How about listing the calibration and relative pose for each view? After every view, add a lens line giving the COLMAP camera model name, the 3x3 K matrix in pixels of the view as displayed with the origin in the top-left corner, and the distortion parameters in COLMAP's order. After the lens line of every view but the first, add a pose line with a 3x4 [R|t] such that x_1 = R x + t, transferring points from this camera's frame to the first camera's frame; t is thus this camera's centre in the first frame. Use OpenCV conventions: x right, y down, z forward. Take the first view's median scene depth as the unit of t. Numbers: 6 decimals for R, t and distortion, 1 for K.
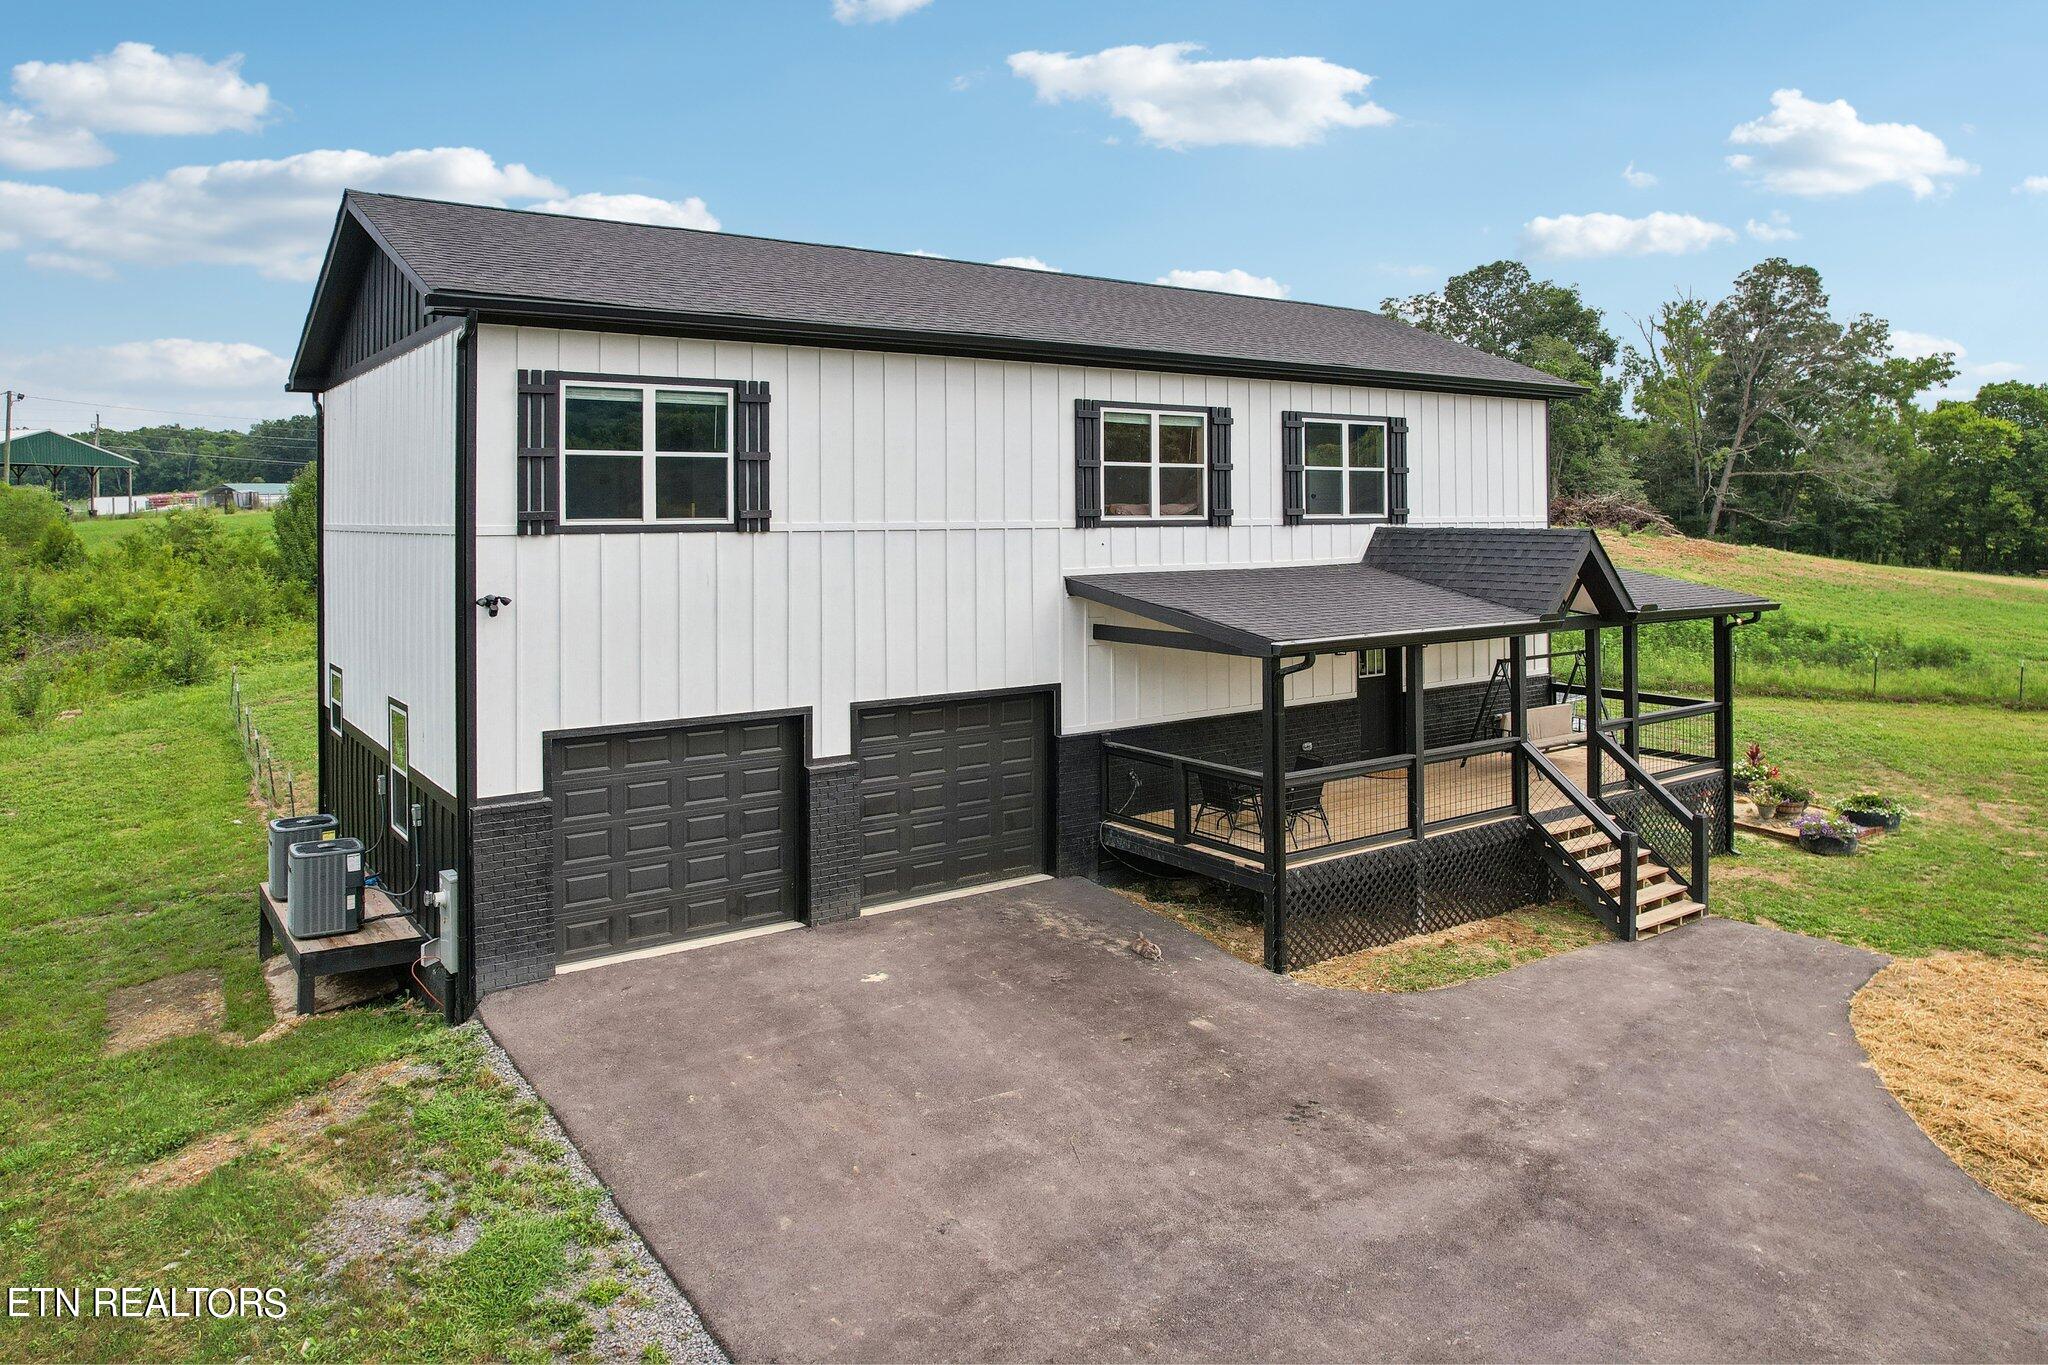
lens RADIAL K [[1226.2, 0, 1109.7], [0, 1226.2, 502.0], [0, 0, 1]] dist [-0.043123, 0.000430]
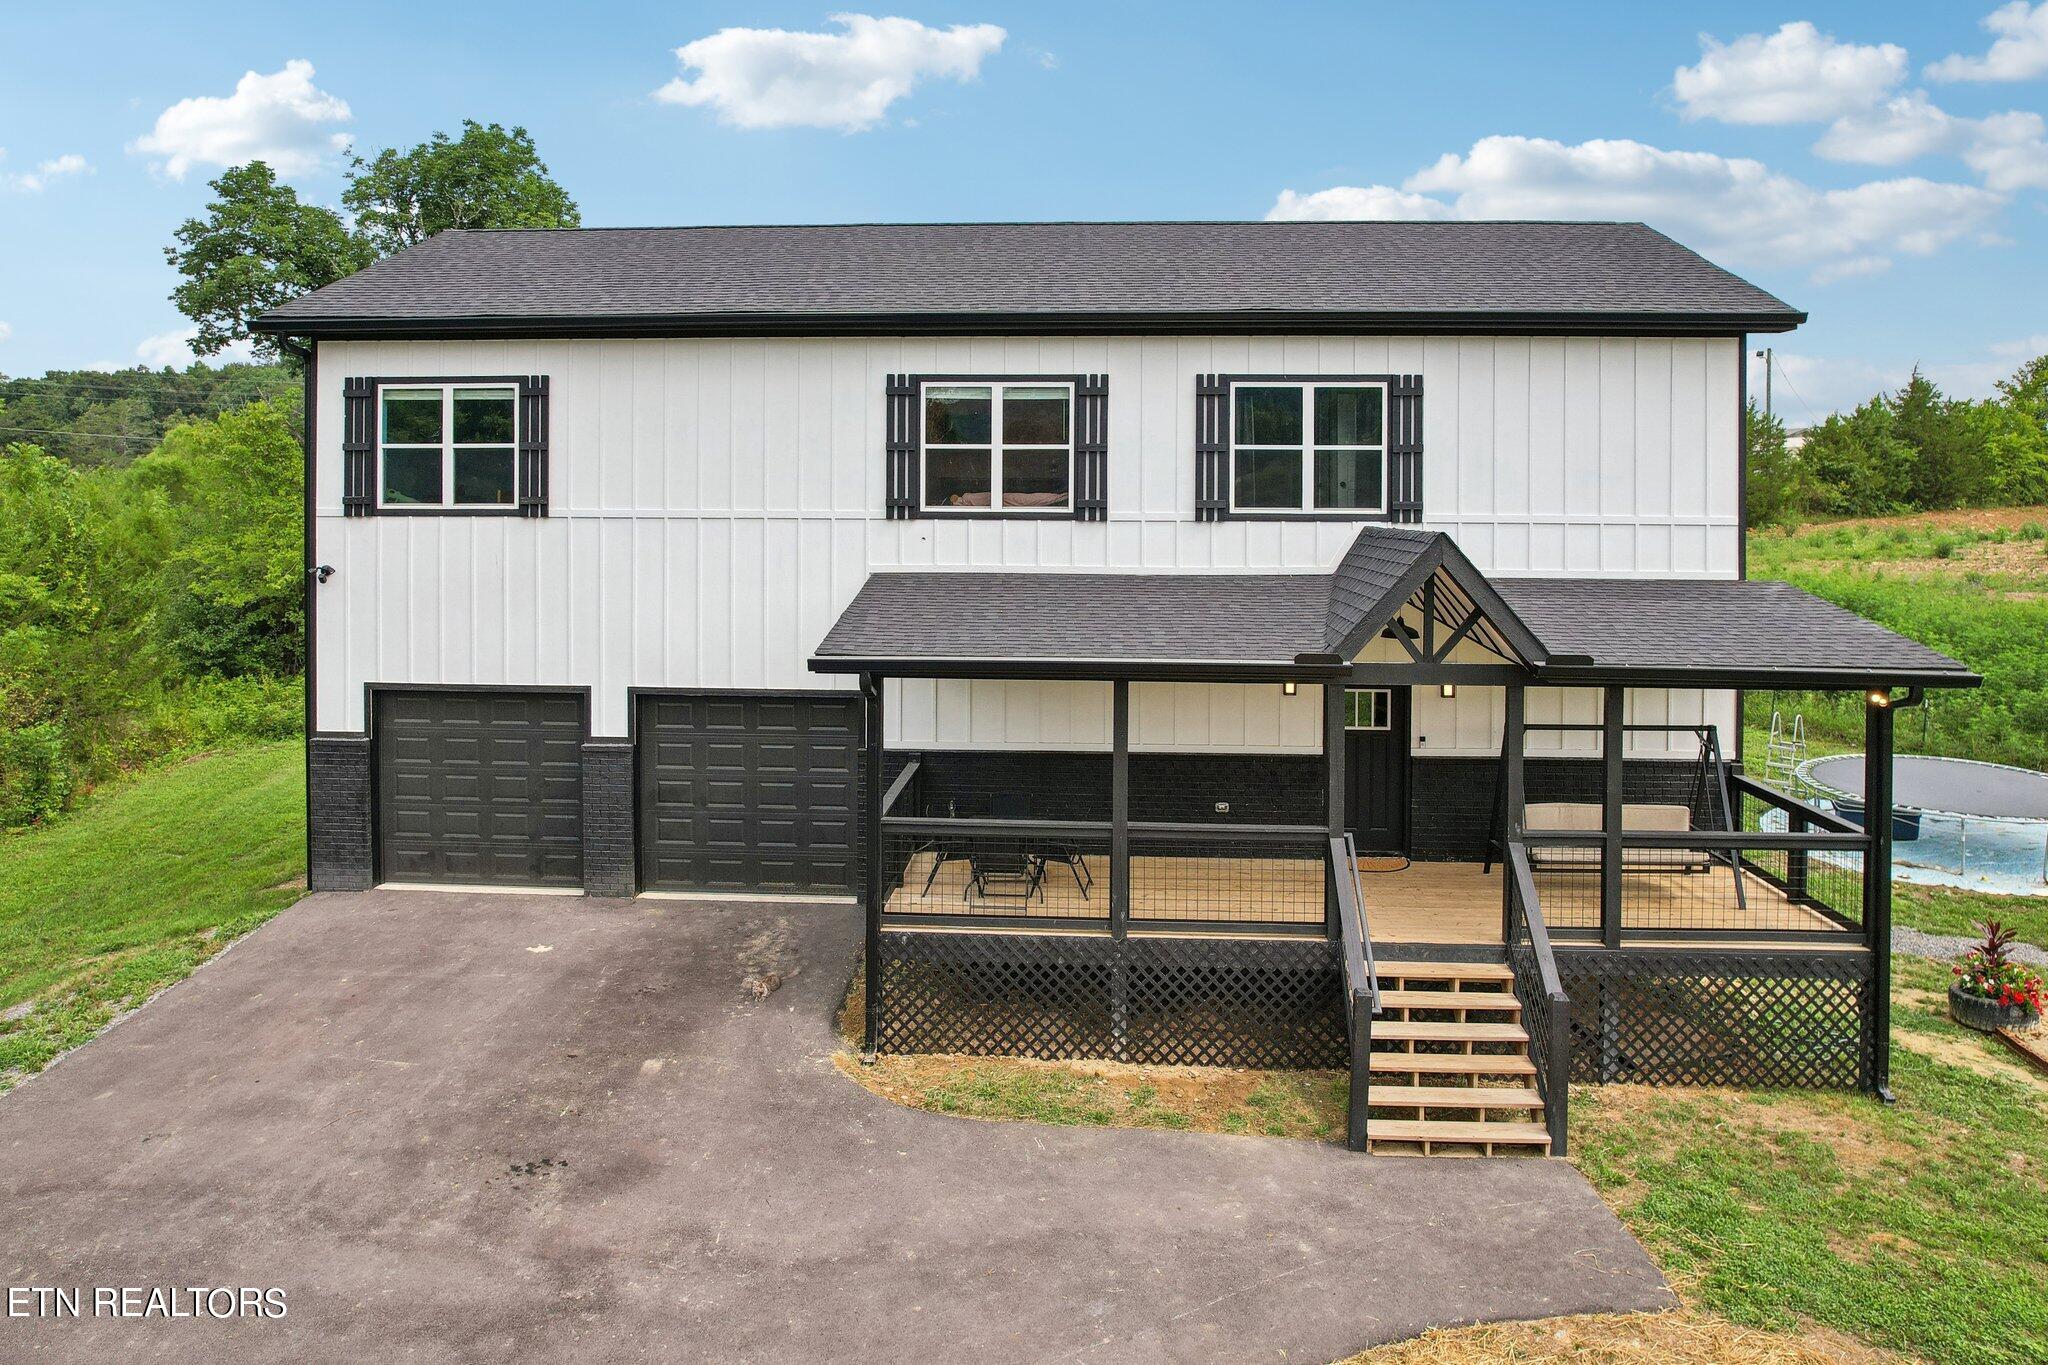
lens RADIAL K [[1373.0, 0, 1024.5], [0, 1373.0, 500.2], [0, 0, 1]] dist [-0.075782, 0.050512]
pose [[0.796650, 0.009097, -0.604372, 0.731064], [-0.003681, 0.999941, 0.010200, -0.003708], [0.604429, -0.005901, 0.796637, 0.294875]]
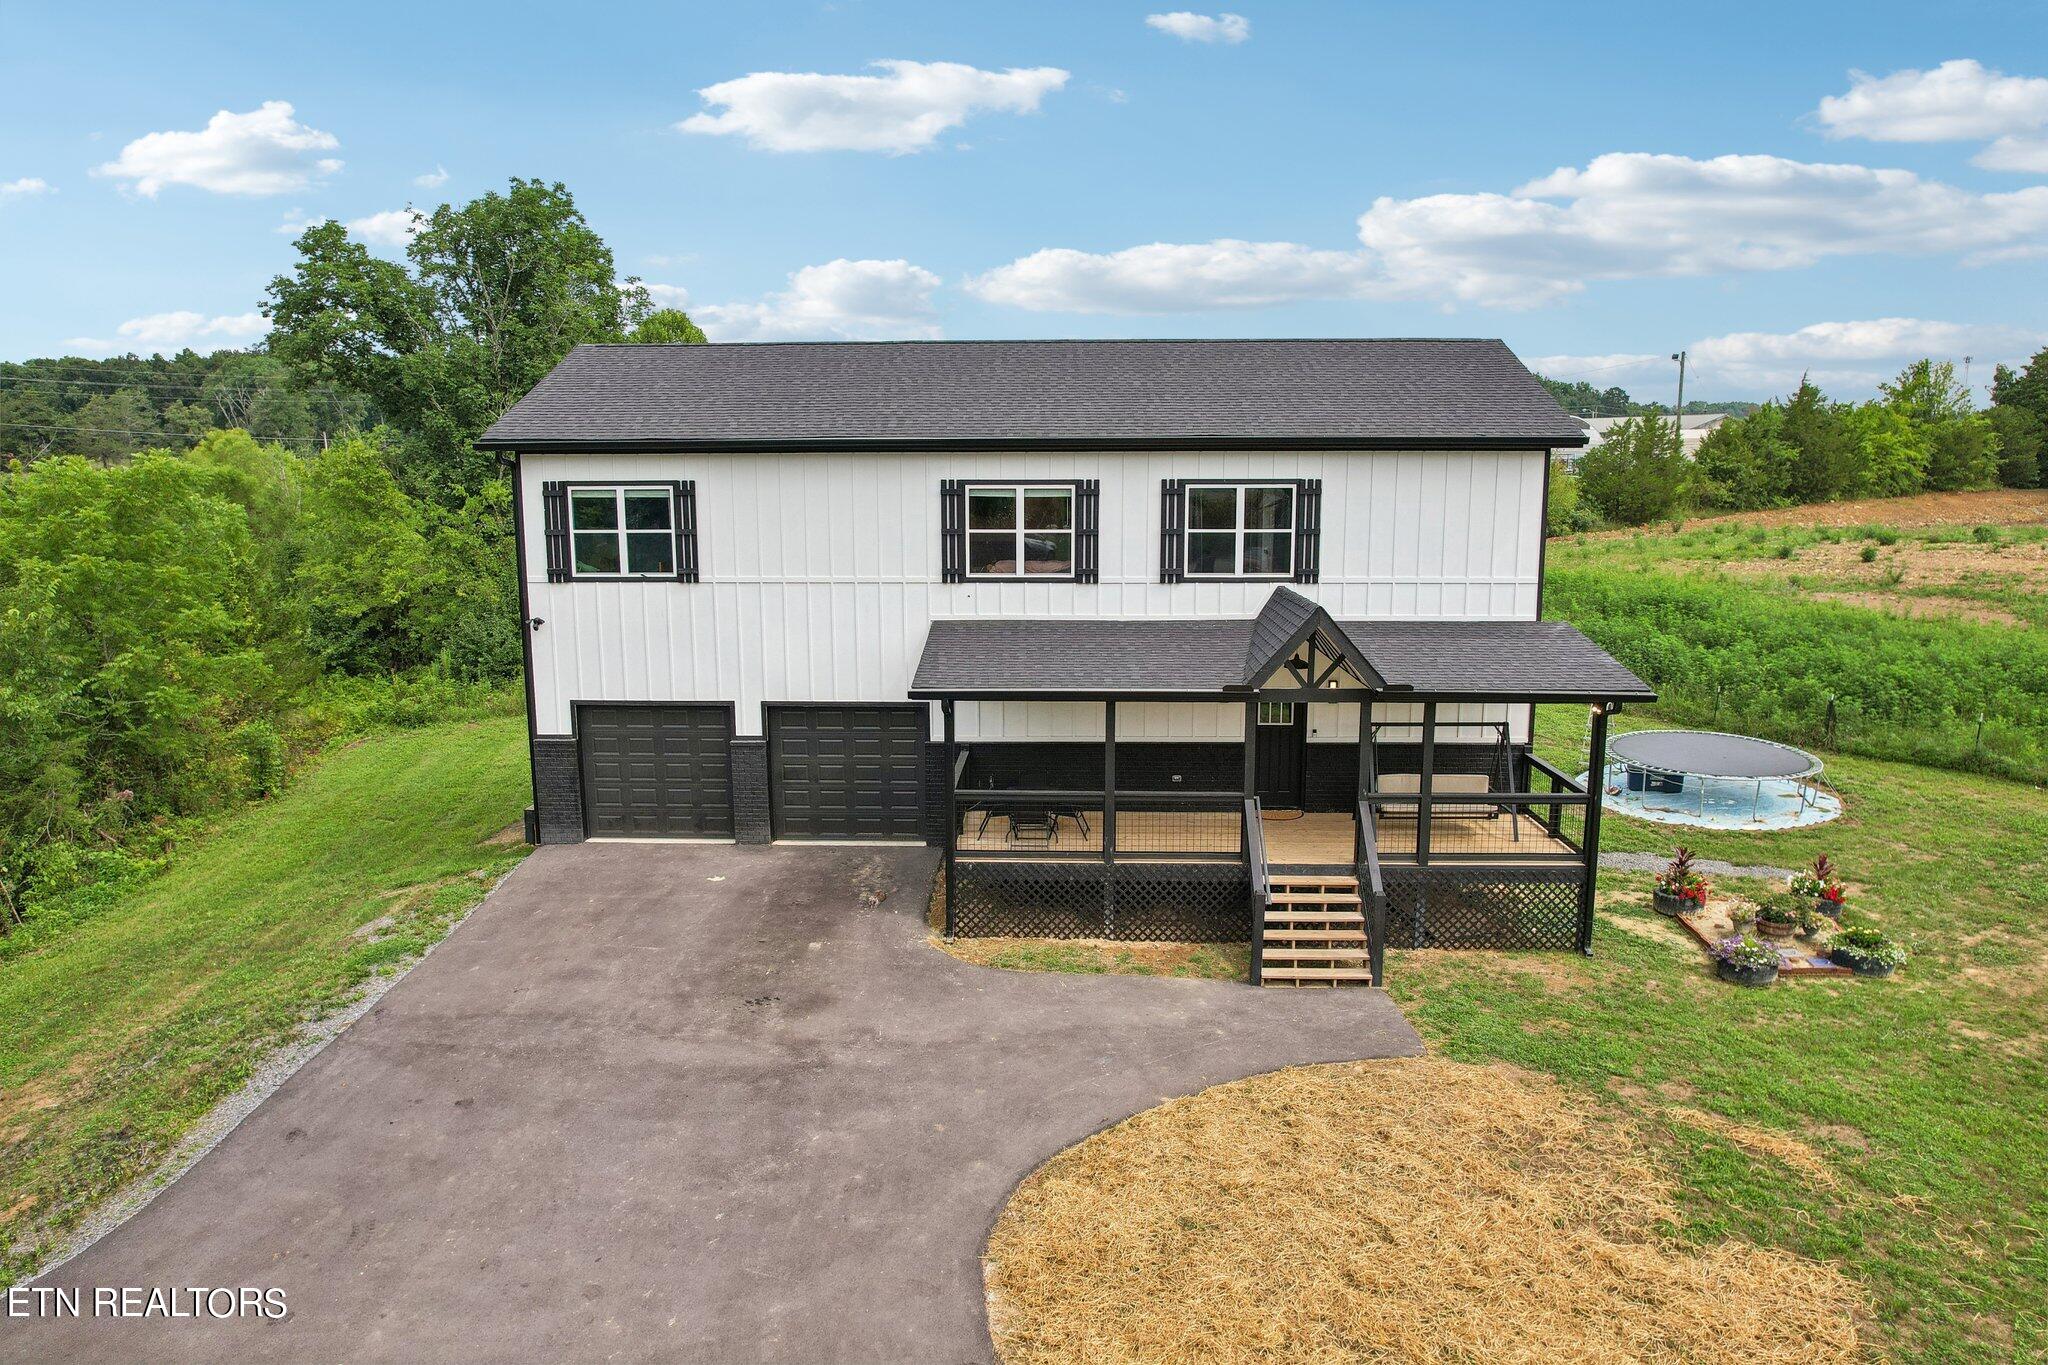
lens RADIAL K [[1312.1, 0, 1025.4], [0, 1312.1, 690.9], [0, 0, 1]] dist [-0.081086, 0.072961]
pose [[0.811060, 0.100905, -0.576195, 0.927386], [0.003561, 0.984140, 0.177357, -0.119969], [0.584953, -0.145899, 0.797837, -0.050445]]
